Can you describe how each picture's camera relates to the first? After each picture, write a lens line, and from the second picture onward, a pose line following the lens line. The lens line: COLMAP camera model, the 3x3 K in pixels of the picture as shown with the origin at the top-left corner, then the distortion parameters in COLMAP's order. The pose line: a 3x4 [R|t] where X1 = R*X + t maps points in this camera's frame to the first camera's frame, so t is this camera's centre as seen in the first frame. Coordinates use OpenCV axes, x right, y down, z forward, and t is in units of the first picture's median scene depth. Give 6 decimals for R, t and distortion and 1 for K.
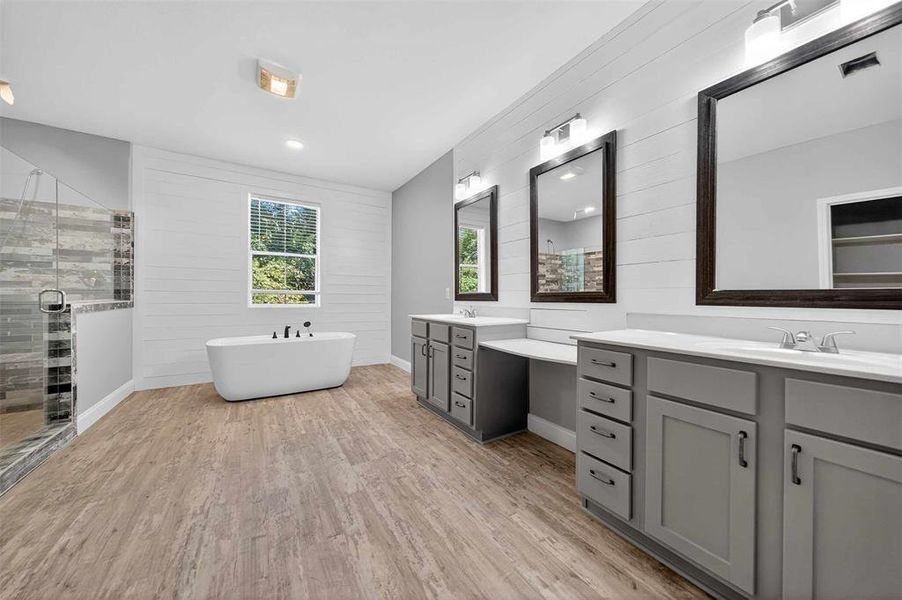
lens RADIAL K [[311.2, 0, 448.6], [0, 311.2, 297.6], [0, 0, 1]] dist [-0.018460, 0.006352]
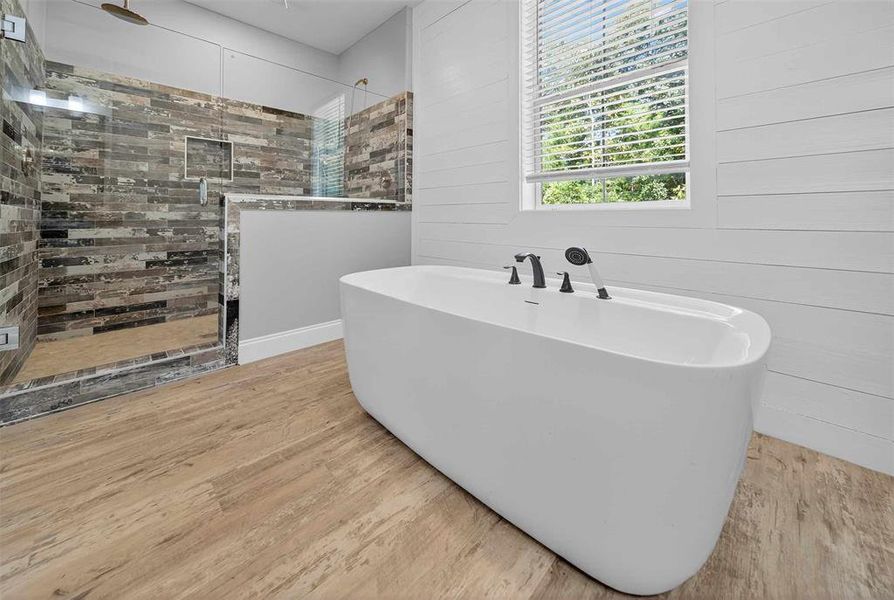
lens RADIAL K [[323.5, 0, 455.4], [0, 323.5, 215.1], [0, 0, 1]] dist [0.001527, 0.000198]
pose [[0.218577, -0.022853, -0.975552, -0.253994], [0.002004, 0.999734, -0.022970, 0.081845], [0.975818, 0.003066, 0.218565, 1.251922]]
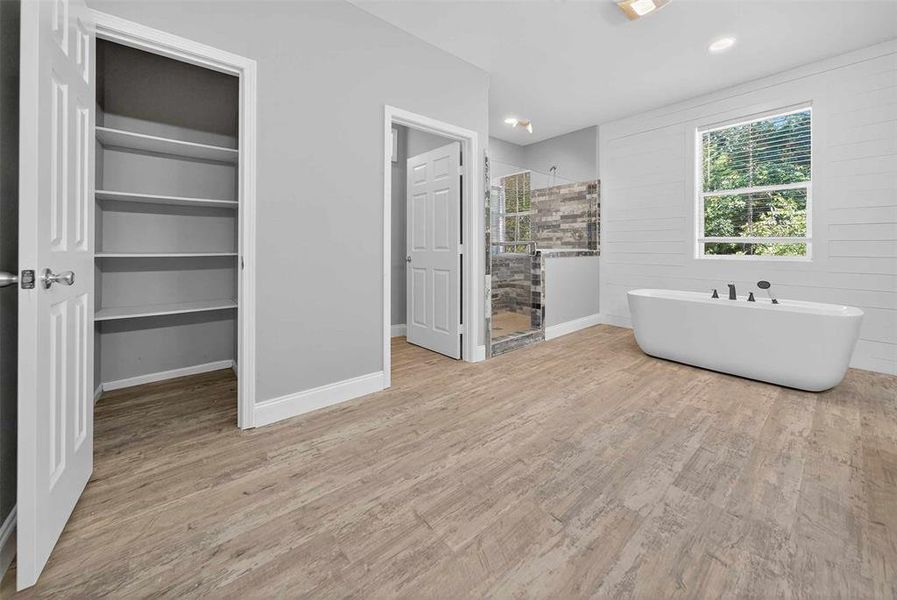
lens RADIAL K [[327.7, 0, 457.9], [0, 327.7, 247.2], [0, 0, 1]] dist [0.000910, 0.000380]
pose [[0.141239, -0.010112, -0.989924, 0.276316], [-0.003881, 0.999934, -0.010768, 0.018245], [0.989968, 0.005363, 0.141191, 0.330965]]
